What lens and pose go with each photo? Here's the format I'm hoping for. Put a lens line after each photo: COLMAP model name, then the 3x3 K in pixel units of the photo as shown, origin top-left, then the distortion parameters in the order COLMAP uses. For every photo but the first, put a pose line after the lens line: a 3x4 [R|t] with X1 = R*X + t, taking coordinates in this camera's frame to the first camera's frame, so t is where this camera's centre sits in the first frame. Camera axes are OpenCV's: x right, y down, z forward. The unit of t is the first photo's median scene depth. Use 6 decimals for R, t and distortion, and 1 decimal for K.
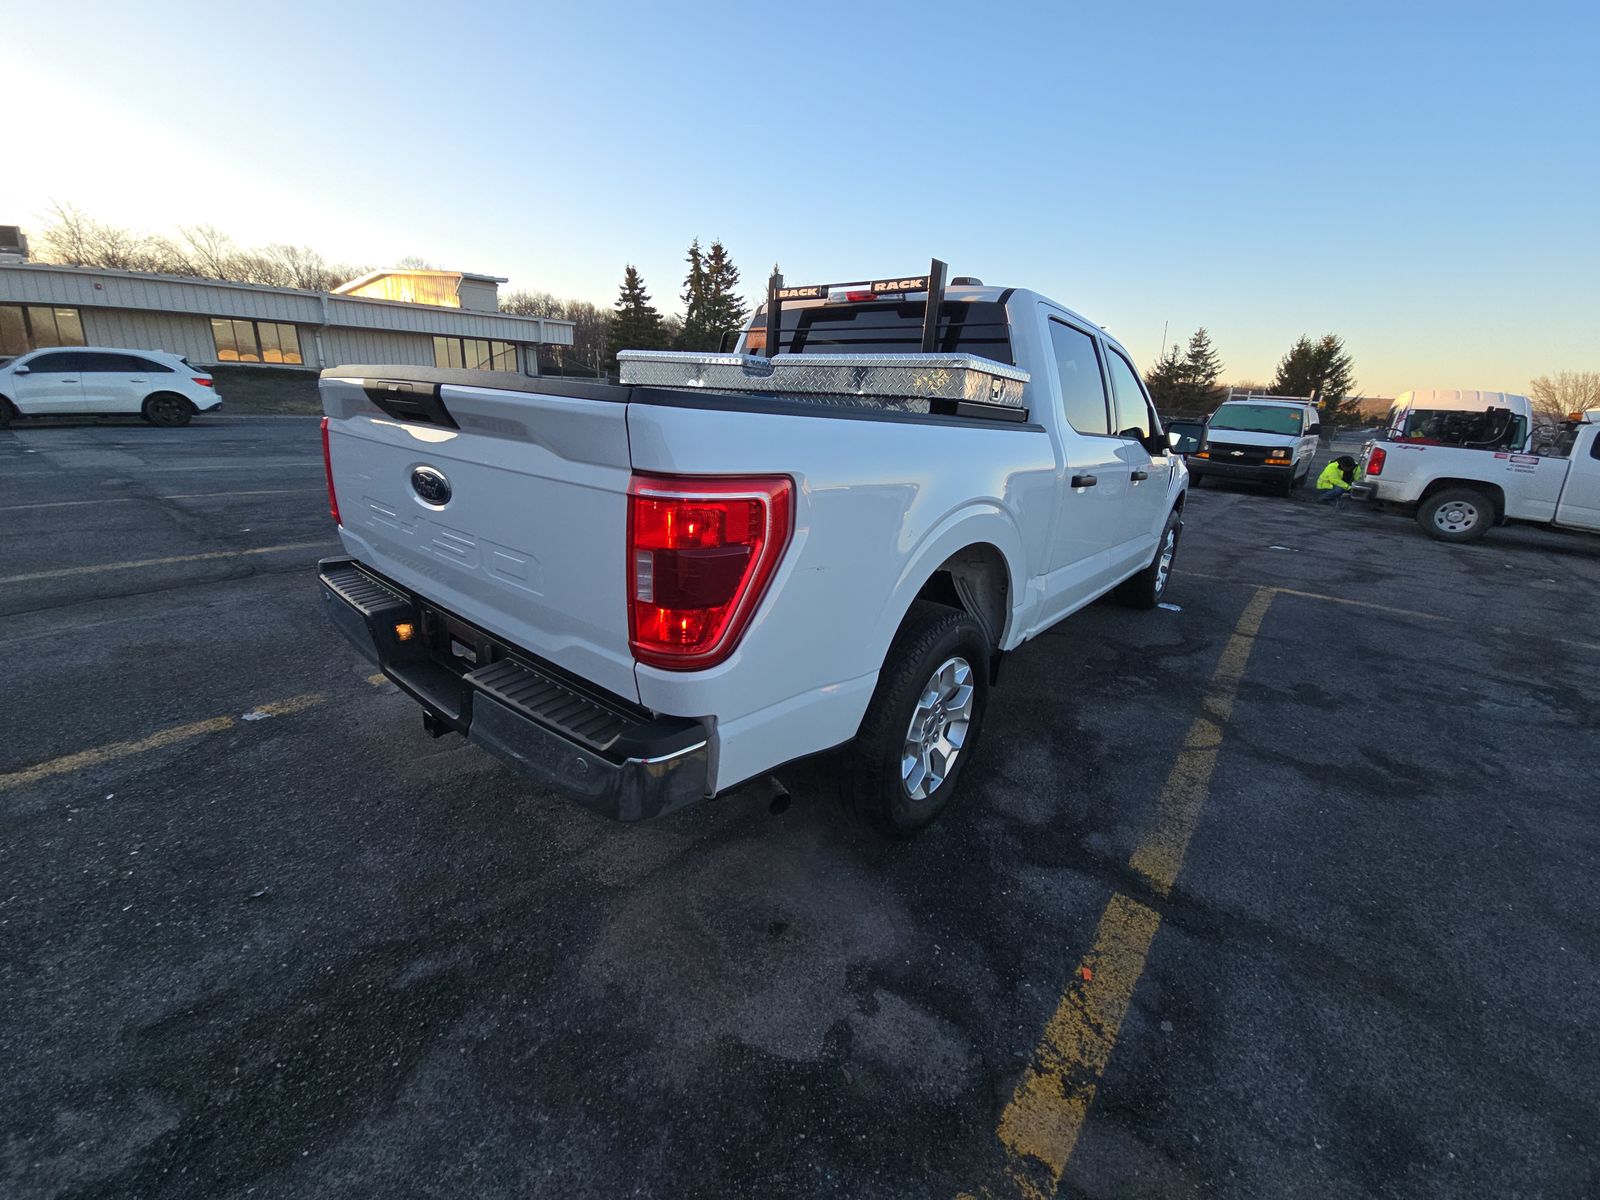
lens RADIAL K [[647.1, 0, 800.0], [0, 647.1, 600.0], [0, 0, 1]] dist [0.026240, -0.016374]
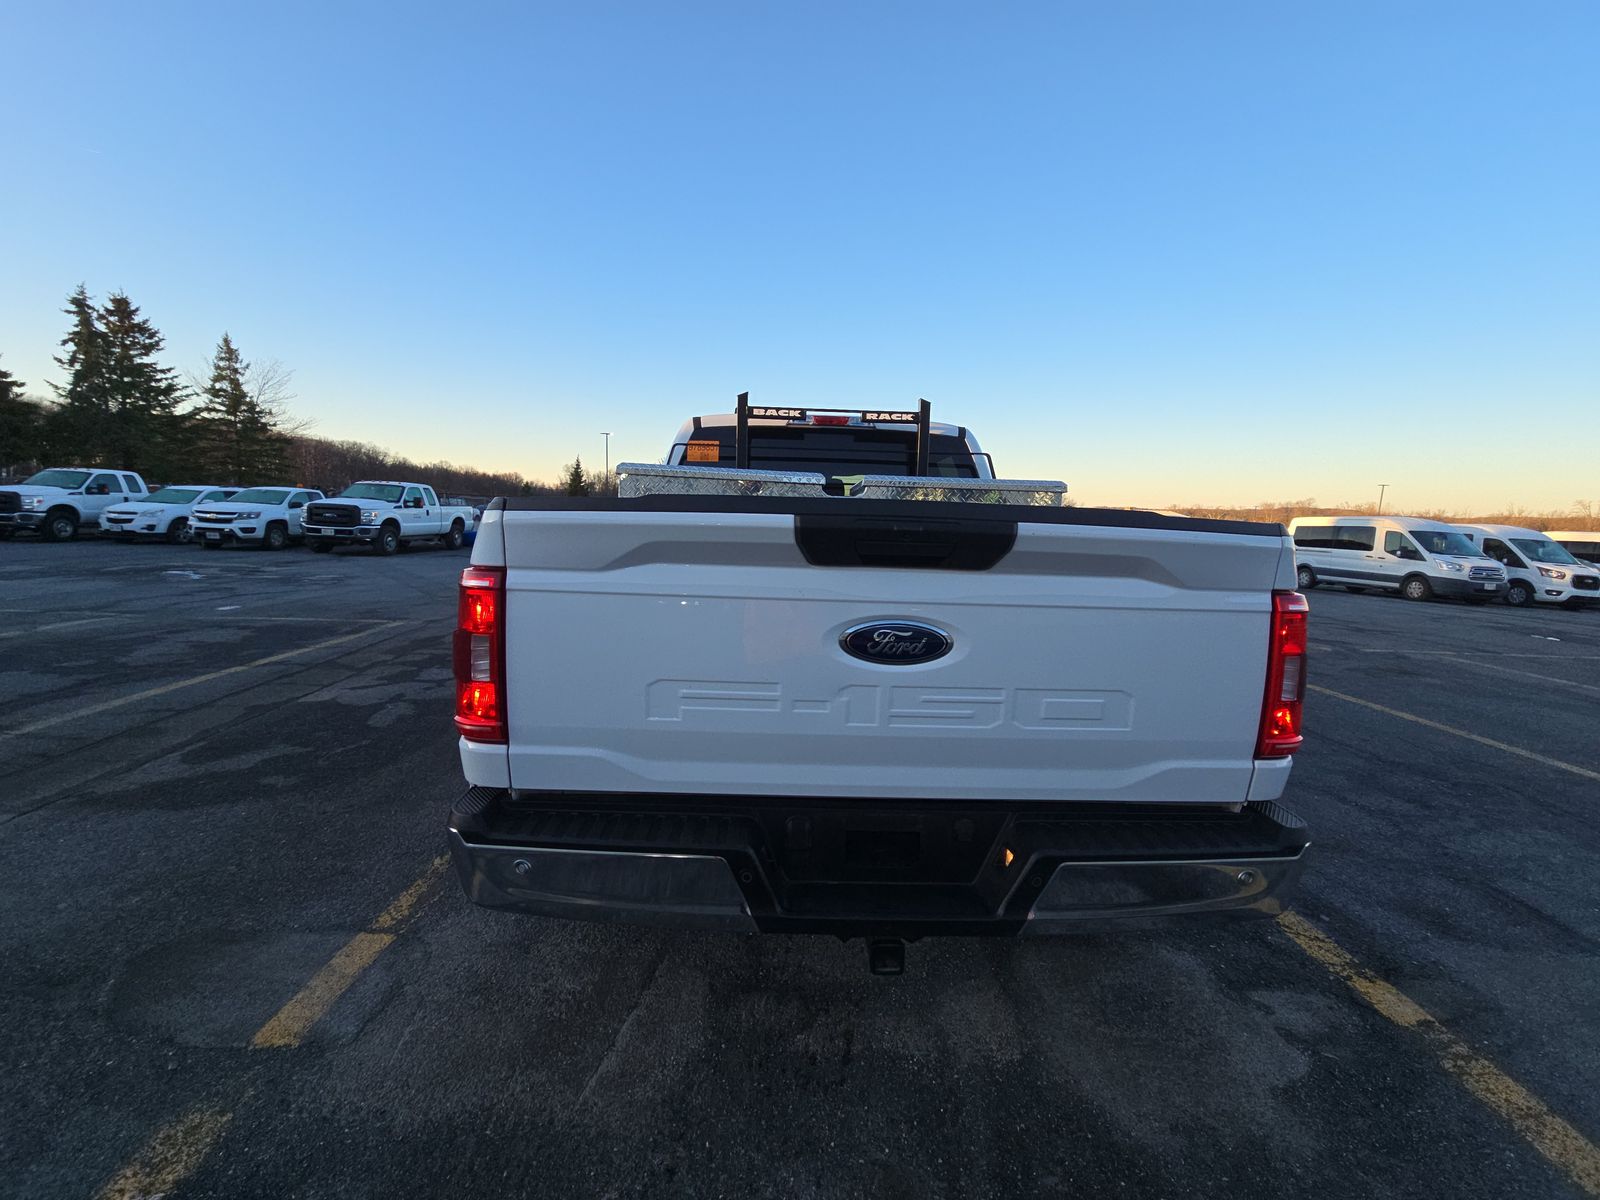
lens RADIAL K [[647.1, 0, 800.0], [0, 647.1, 600.0], [0, 0, 1]] dist [0.026240, -0.016374]
pose [[0.748296, -0.113348, 0.653610, -0.075113], [0.203469, 0.977019, -0.063511, -0.012867], [-0.631391, 0.180514, 0.754162, 0.029851]]
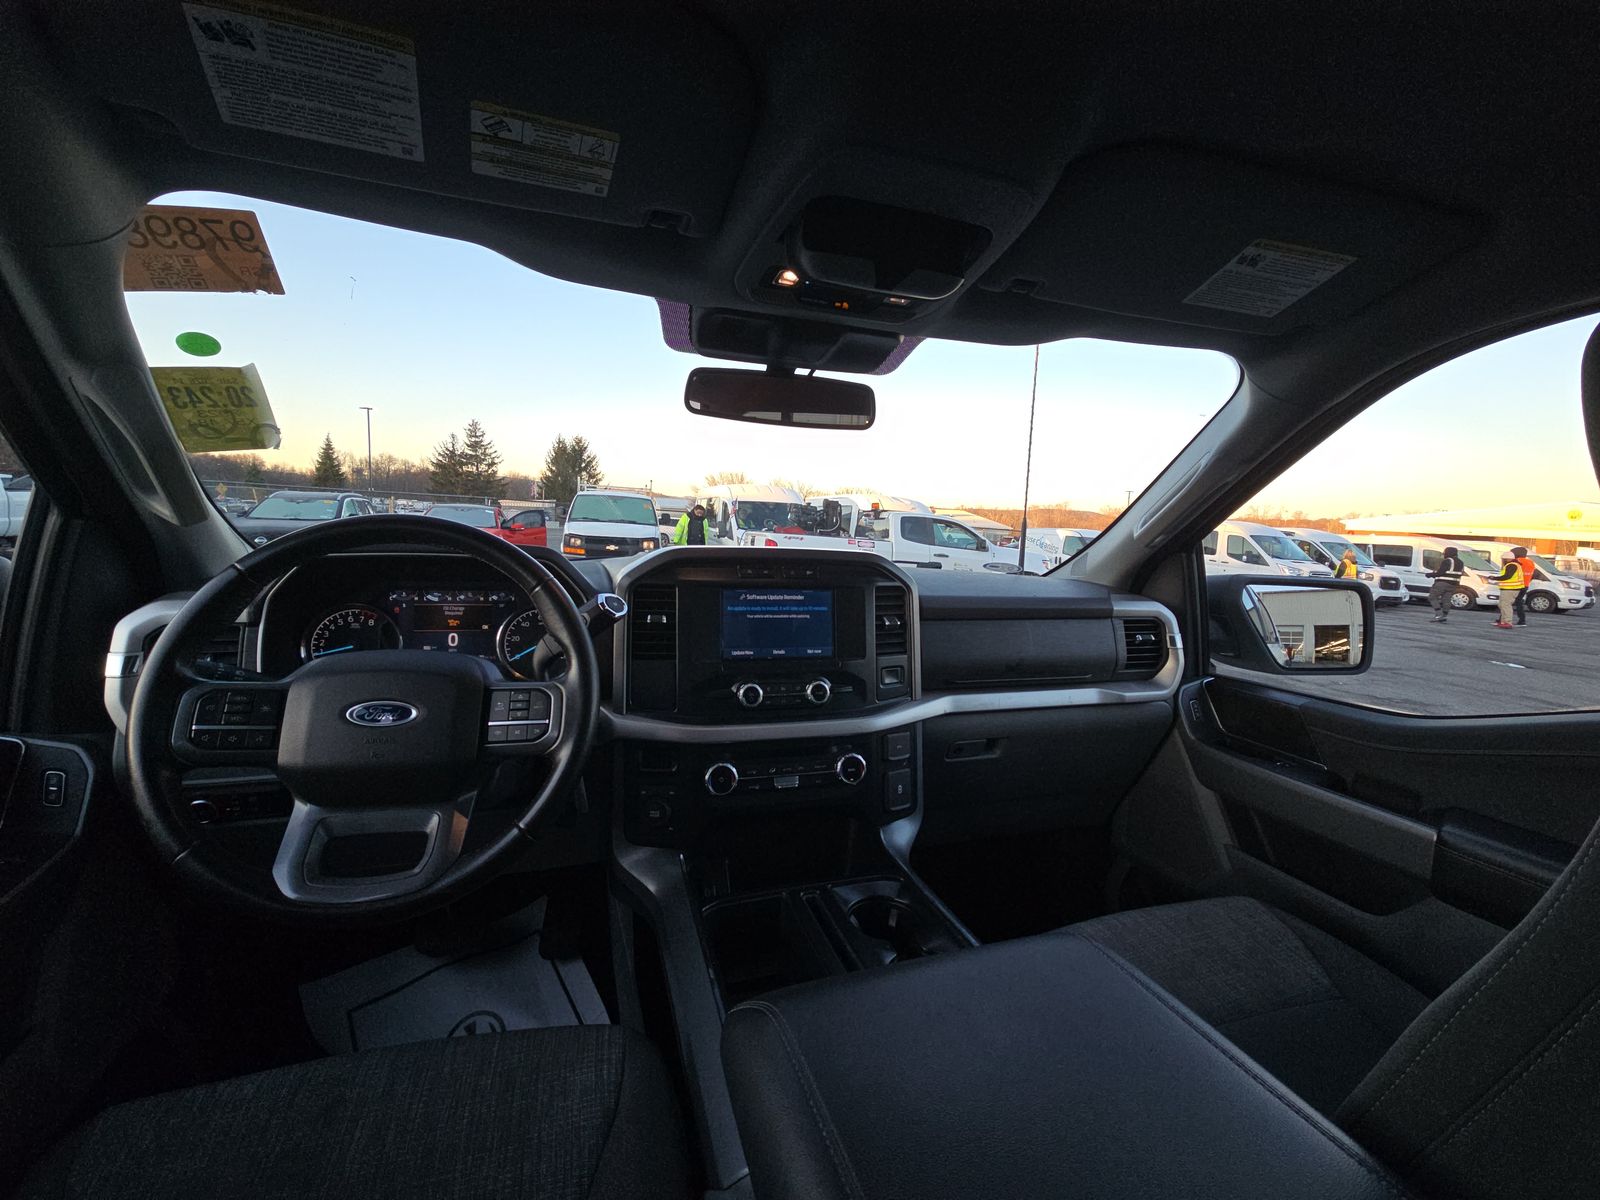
lens RADIAL K [[631.3, 0, 800.0], [0, 631.3, 600.0], [0, 0, 1]] dist [0.003351, 0.000205]
pose [[0.535504, -0.138699, 0.833065, 0.035298], [0.237238, 0.971408, 0.009233, -0.049544], [-0.810527, 0.192690, 0.553098, 0.157743]]
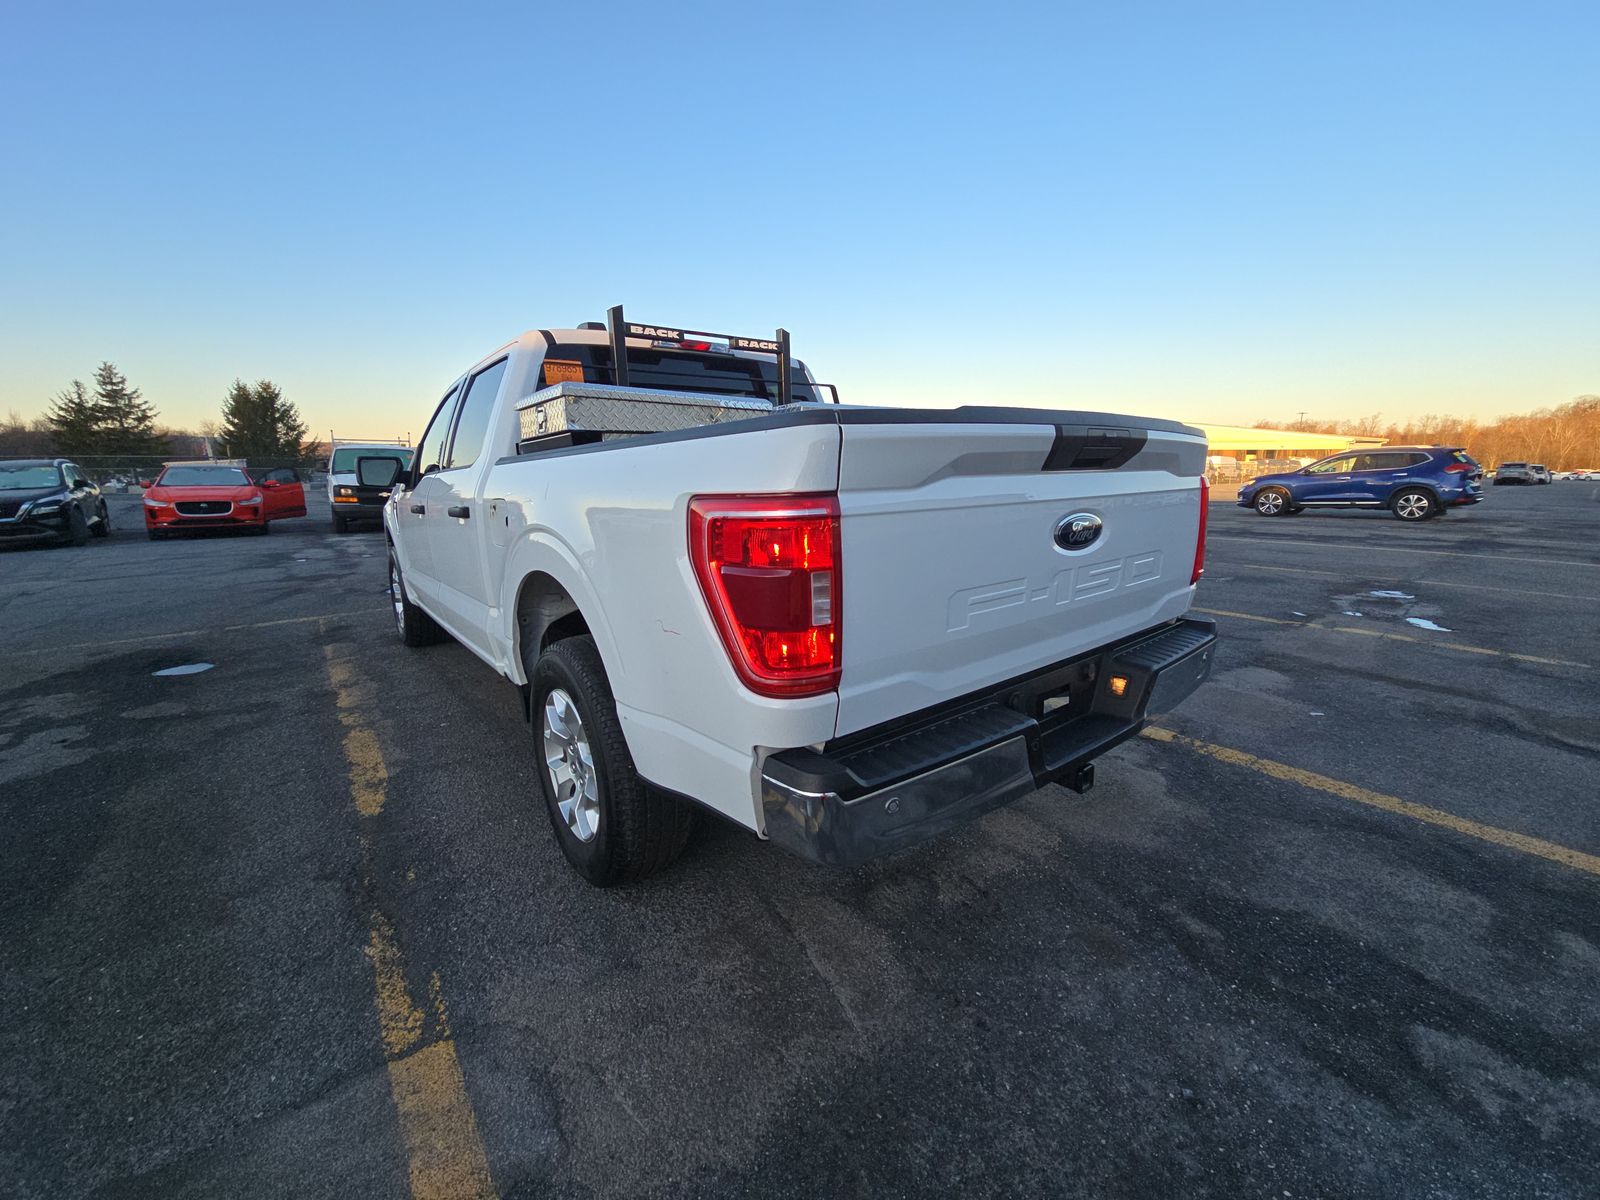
lens RADIAL K [[644.2, 0, 810.0], [0, 644.2, 595.9], [0, 0, 1]] dist [0.018270, -0.011133]
pose [[0.199672, -0.250698, 0.947249, -0.102458], [0.312631, 0.932491, 0.180892, -0.024863], [-0.928651, 0.260020, 0.264569, 0.073013]]
